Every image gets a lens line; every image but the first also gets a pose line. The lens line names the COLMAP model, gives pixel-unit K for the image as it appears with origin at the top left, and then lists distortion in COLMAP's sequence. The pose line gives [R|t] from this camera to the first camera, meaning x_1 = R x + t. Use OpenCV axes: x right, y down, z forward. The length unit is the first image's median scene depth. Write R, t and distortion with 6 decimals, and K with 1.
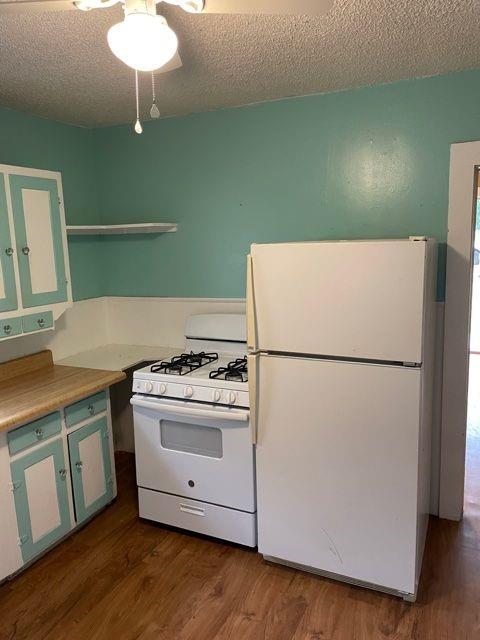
lens RADIAL K [[473.0, 0, 249.3], [0, 473.0, 319.3], [0, 0, 1]] dist [0.059830, -0.106797]
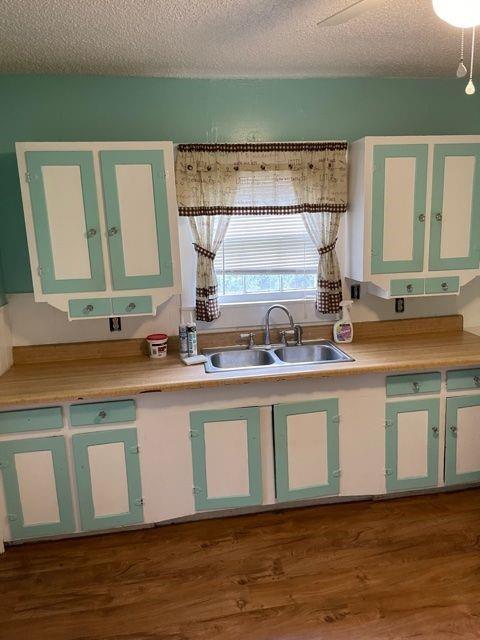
lens RADIAL K [[473.0, 0, 249.3], [0, 473.0, 319.3], [0, 0, 1]] dist [0.059830, -0.106797]
pose [[0.556393, 0.180095, -0.811168, 0.194907], [-0.121005, 0.983384, 0.135331, -0.012810], [0.822061, 0.022858, 0.568940, 0.059457]]
